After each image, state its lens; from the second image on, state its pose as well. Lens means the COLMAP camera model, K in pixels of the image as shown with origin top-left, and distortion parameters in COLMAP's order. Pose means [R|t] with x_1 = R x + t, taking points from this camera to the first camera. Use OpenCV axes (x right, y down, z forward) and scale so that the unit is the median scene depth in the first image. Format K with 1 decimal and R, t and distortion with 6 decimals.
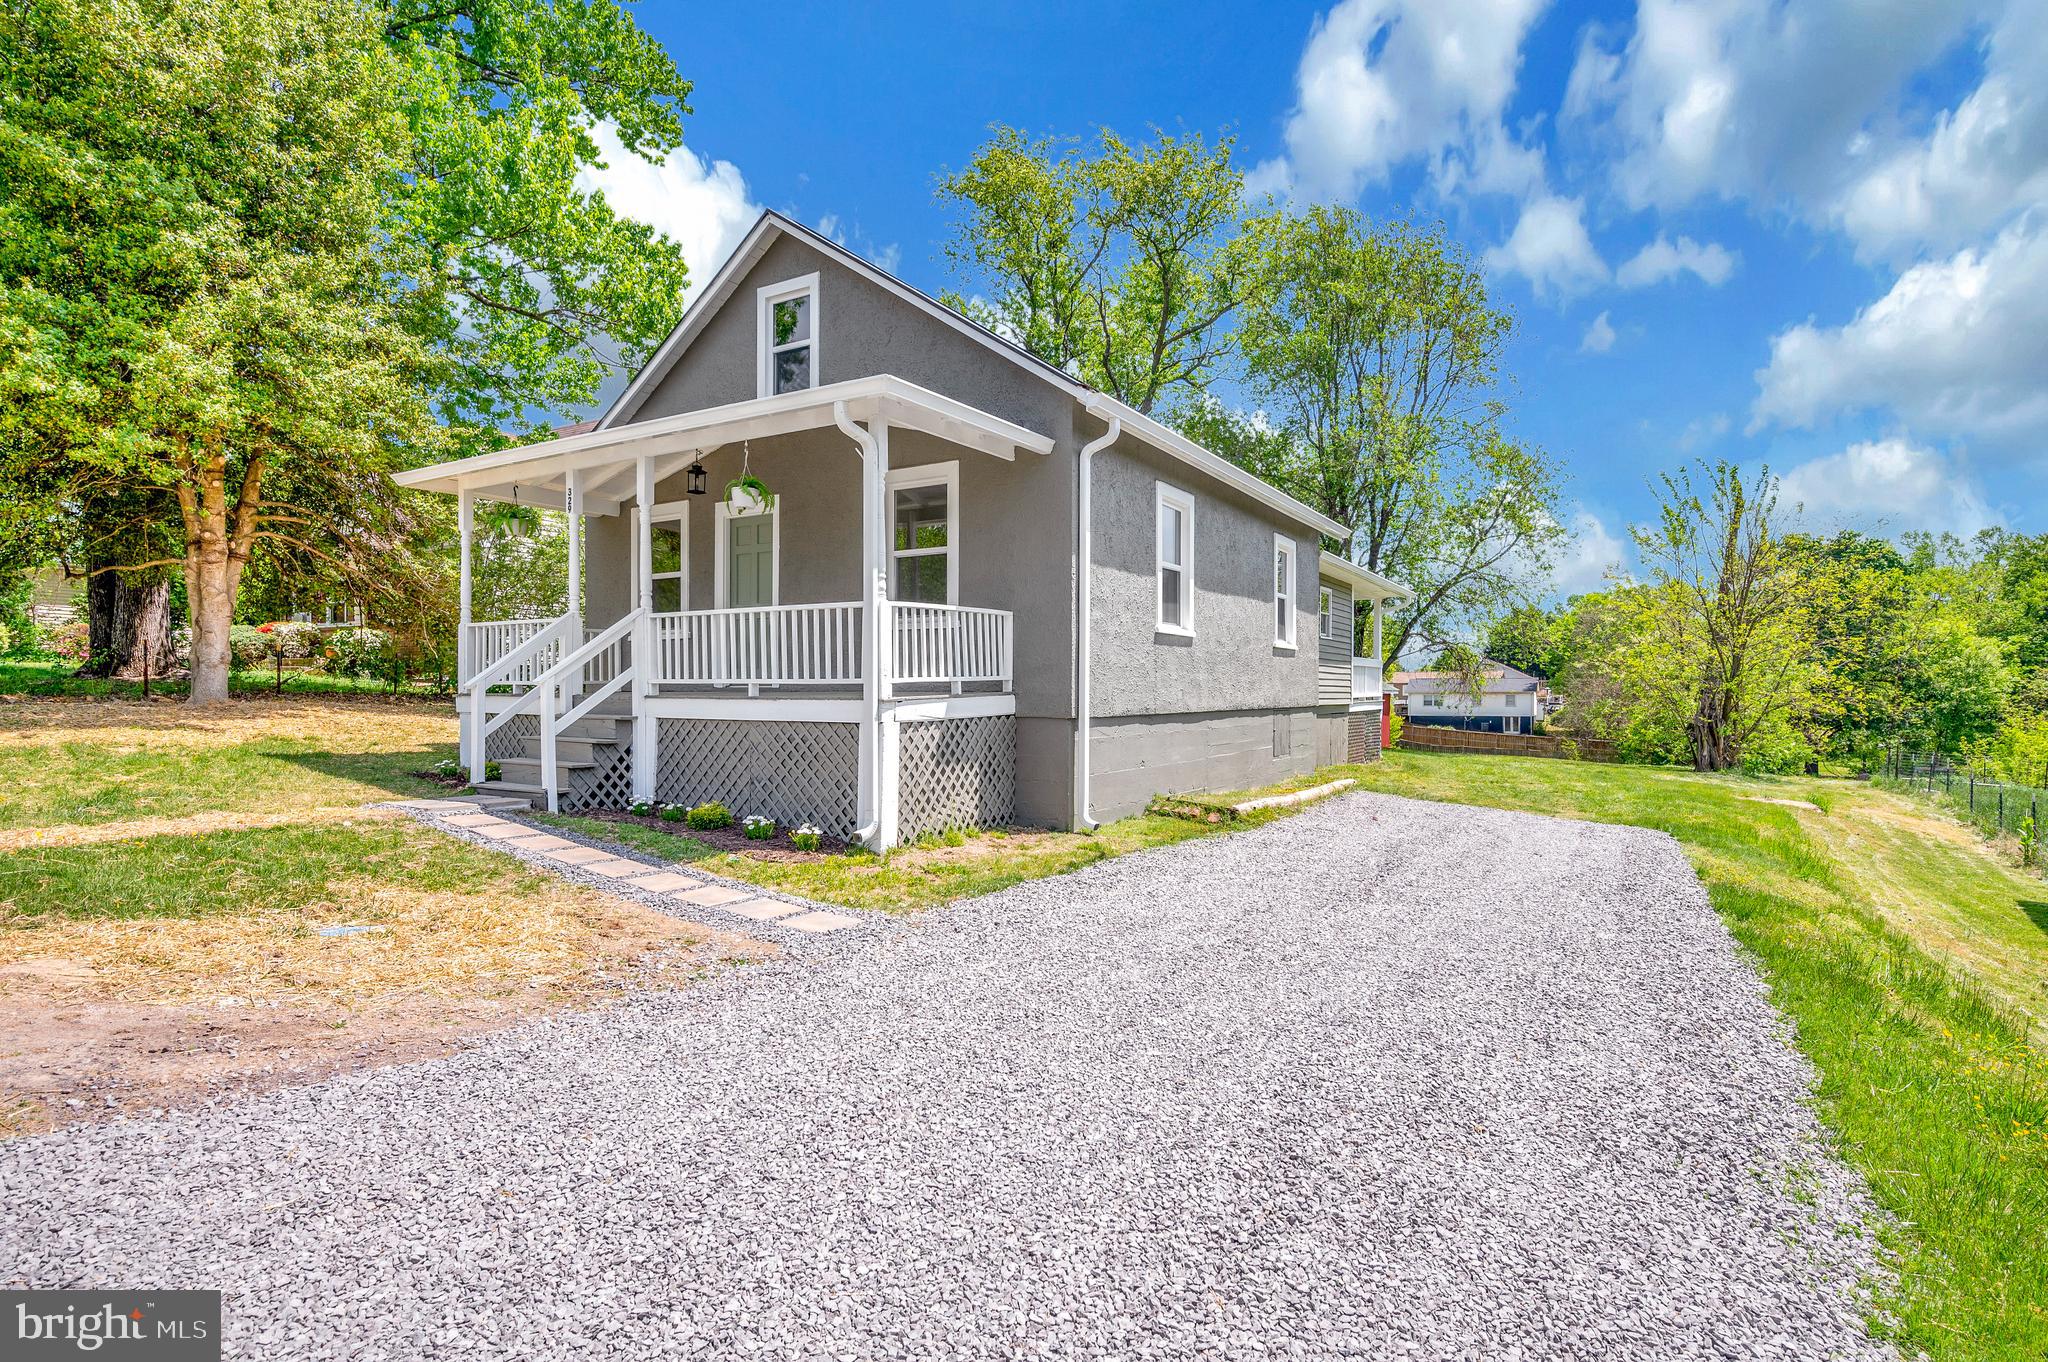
lens RADIAL K [[1035.5, 0, 1024.0], [0, 1035.5, 681.0], [0, 0, 1]] dist [-0.002289, -0.000184]
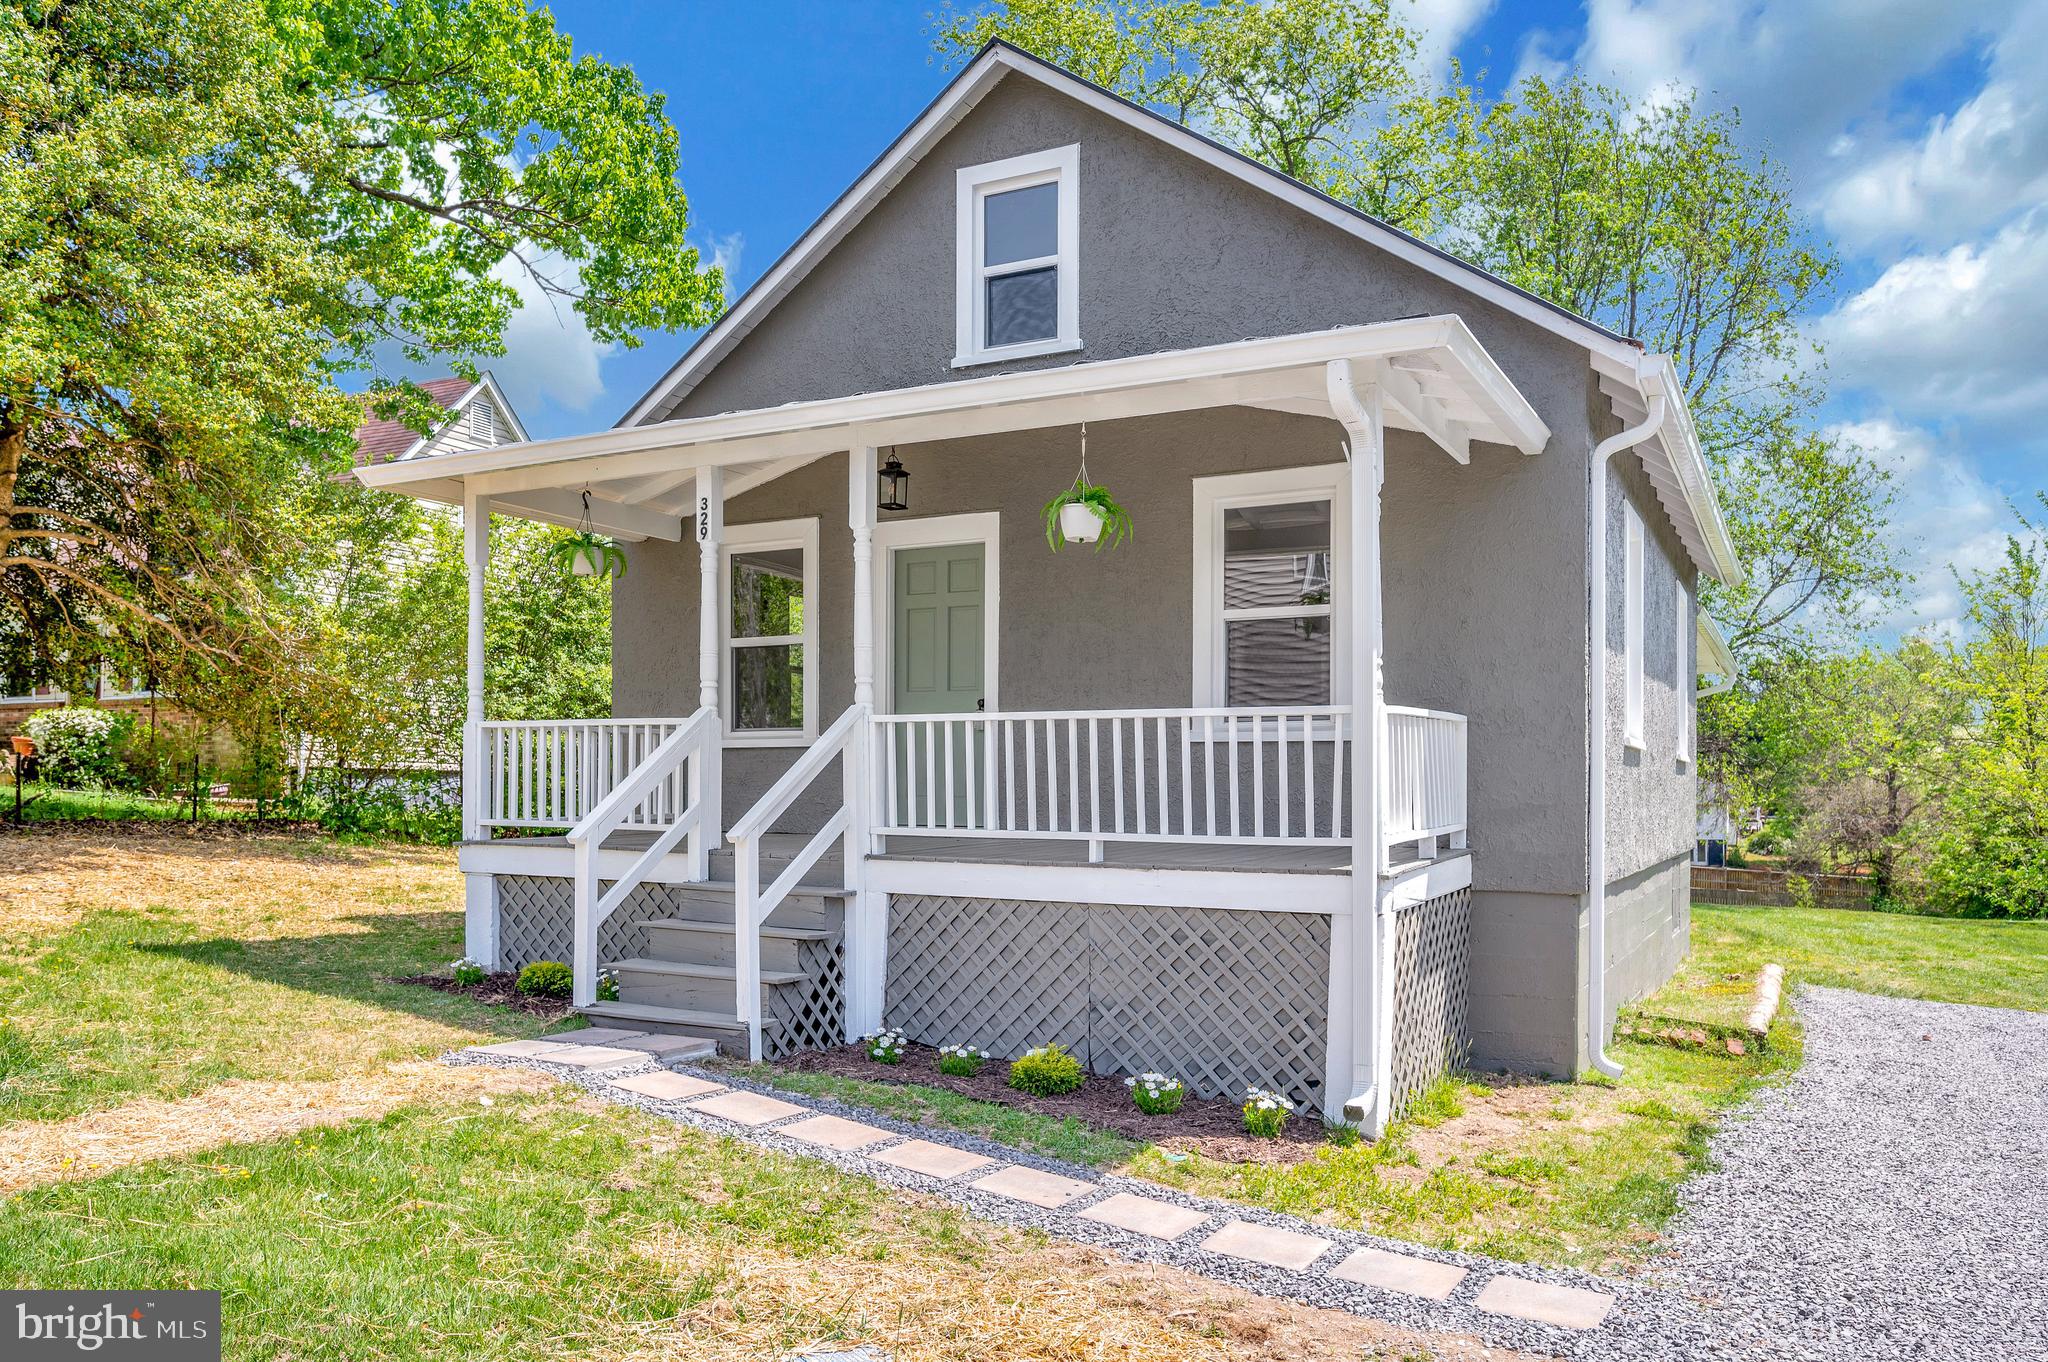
lens RADIAL K [[1529.7, 0, 1029.1], [0, 1529.7, 803.2], [0, 0, 1]] dist [-0.009757, -0.038376]
pose [[0.997915, 0.004214, 0.064408, -0.329459], [-0.005255, 0.999858, 0.015993, -0.029726], [-0.064332, -0.016299, 0.997795, 0.127928]]
